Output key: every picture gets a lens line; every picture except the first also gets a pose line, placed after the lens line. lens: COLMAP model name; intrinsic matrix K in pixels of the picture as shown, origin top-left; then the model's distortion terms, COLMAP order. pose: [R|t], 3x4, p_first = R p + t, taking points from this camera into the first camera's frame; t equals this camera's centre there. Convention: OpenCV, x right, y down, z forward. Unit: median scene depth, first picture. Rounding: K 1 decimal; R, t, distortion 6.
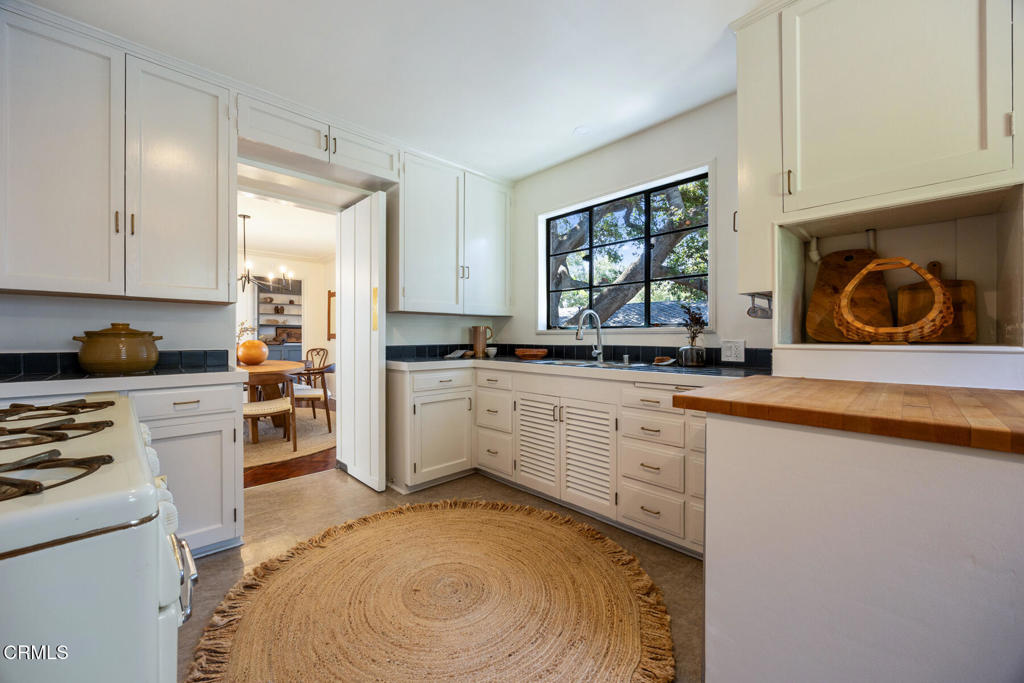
lens RADIAL K [[391.8, 0, 511.5], [0, 391.8, 338.9], [0, 0, 1]] dist [-0.008455, 0.000399]
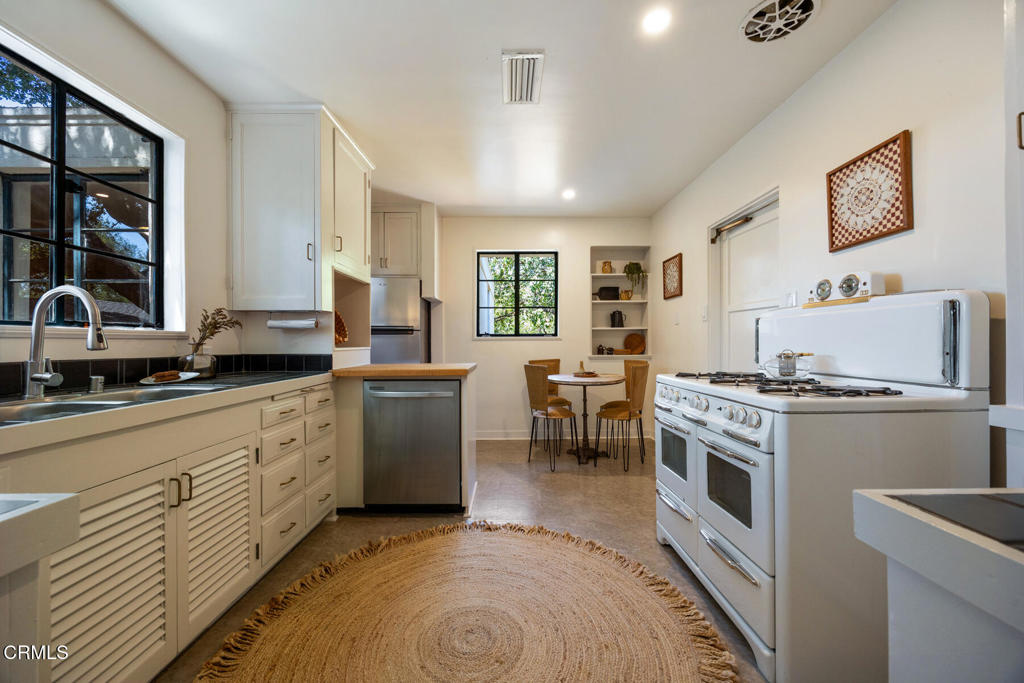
lens RADIAL K [[391.8, 0, 511.5], [0, 391.8, 338.9], [0, 0, 1]] dist [-0.008455, 0.000399]
pose [[-0.720603, 0.004763, 0.693332, -0.672665], [0.005122, 0.999986, -0.001545, -0.009543], [-0.693329, 0.002438, -0.720617, 1.280566]]
